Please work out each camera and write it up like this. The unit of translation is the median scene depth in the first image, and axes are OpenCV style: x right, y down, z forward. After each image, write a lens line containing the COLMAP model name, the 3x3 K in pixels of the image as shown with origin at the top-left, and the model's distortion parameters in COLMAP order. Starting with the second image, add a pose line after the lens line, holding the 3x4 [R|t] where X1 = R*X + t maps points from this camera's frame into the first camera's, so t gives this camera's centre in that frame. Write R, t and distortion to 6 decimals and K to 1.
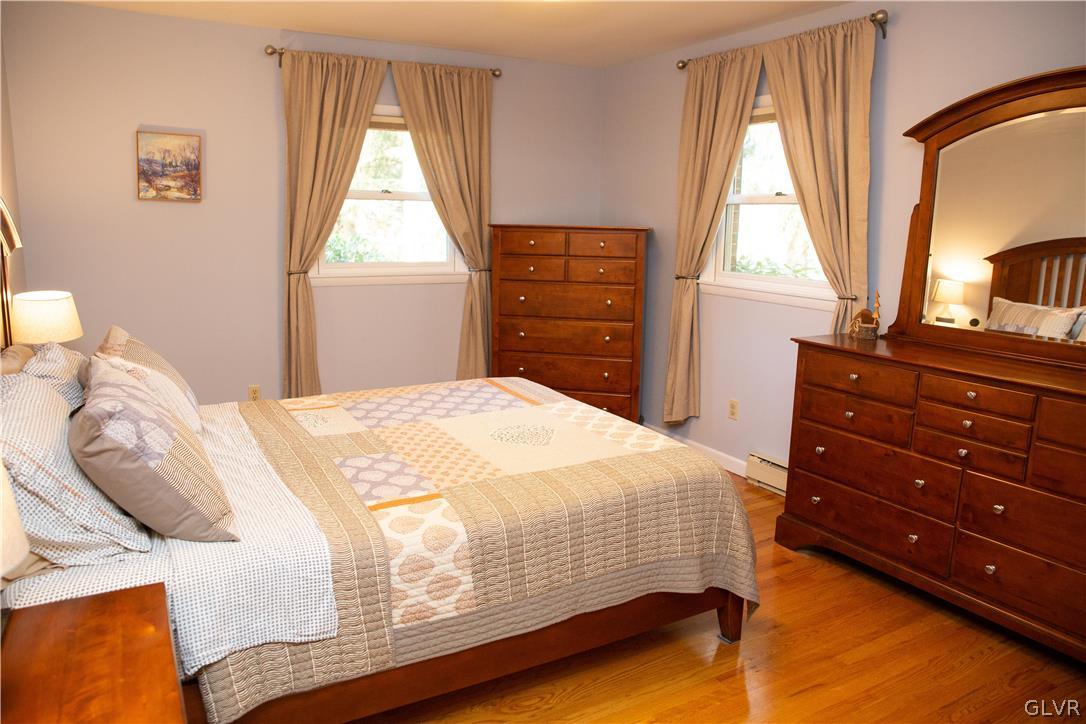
lens RADIAL K [[754.5, 0, 539.3], [0, 754.5, 358.5], [0, 0, 1]] dist [-0.128222, 0.094932]
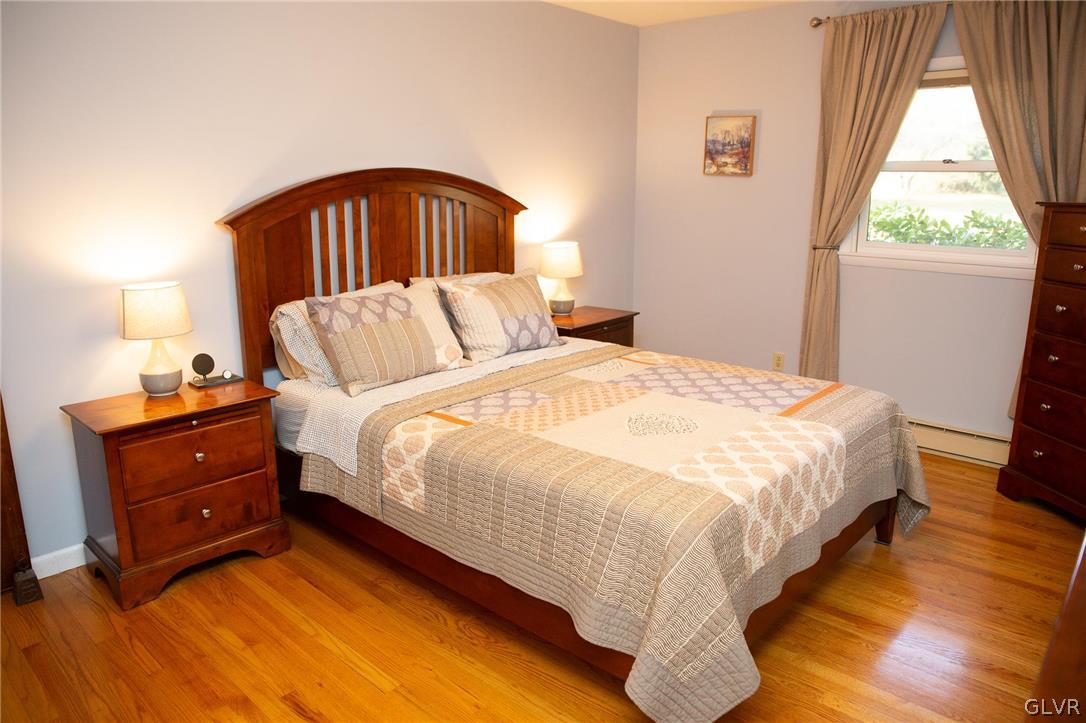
lens RADIAL K [[754.5, 0, 539.3], [0, 754.5, 358.0], [0, 0, 1]] dist [-0.128222, 0.094932]
pose [[0.305688, 0.195920, -0.931757, 0.672966], [-0.166236, 0.974552, 0.150380, -0.080537], [0.937508, 0.108922, 0.330478, 0.469698]]
